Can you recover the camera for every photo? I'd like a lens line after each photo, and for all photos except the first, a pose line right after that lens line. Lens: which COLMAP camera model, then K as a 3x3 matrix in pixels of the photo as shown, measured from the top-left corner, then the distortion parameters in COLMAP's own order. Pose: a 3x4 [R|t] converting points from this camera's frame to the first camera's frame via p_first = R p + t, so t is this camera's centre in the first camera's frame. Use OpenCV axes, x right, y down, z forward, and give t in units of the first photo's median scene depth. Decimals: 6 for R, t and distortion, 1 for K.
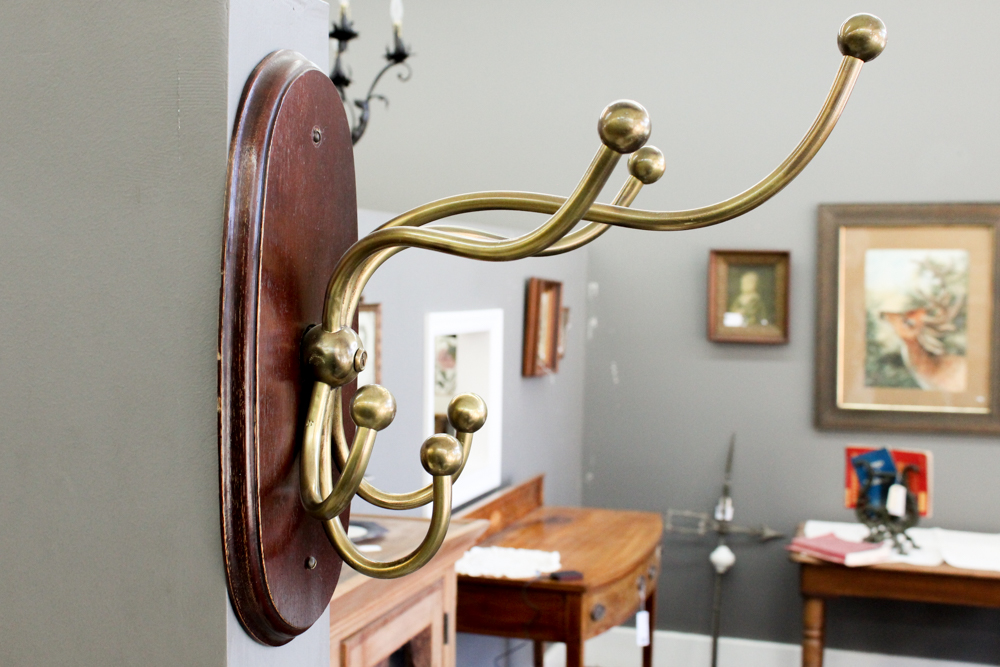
lens RADIAL K [[1432.8, 0, 500.0], [0, 1432.8, 333.5], [0, 0, 1]] dist [0.006301, 0.005946]
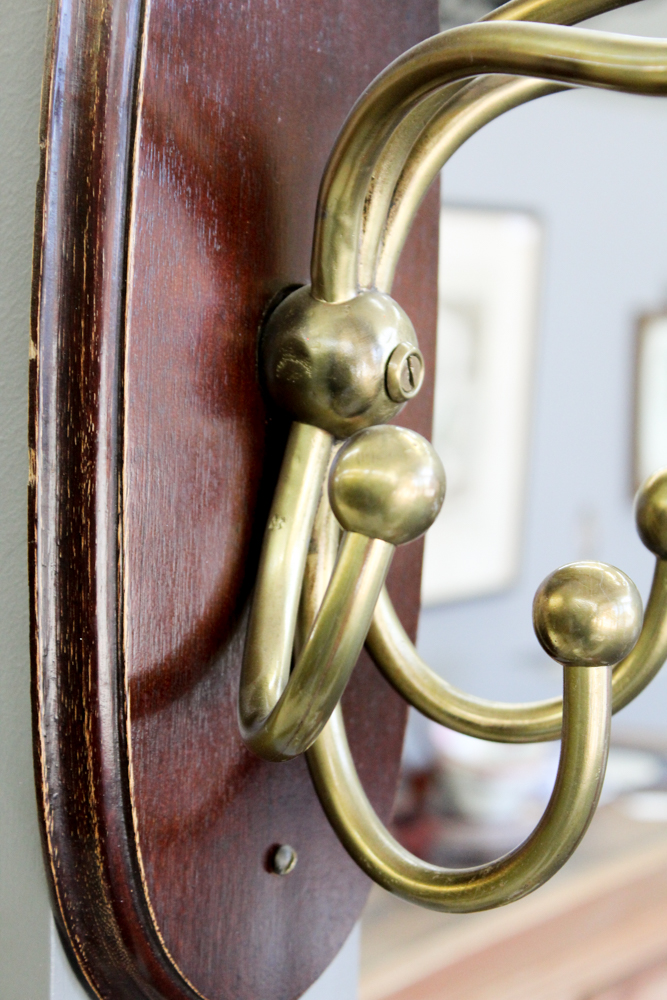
lens RADIAL K [[2484.8, 0, 333.5], [0, 2484.8, 500.0], [0, 0, 1]] dist [0.067832, 0.089419]
pose [[0.962715, 0.032551, -0.268551, 0.078443], [-0.021627, 0.998818, 0.043537, 0.025774], [0.269651, -0.036105, 0.962281, 0.333217]]
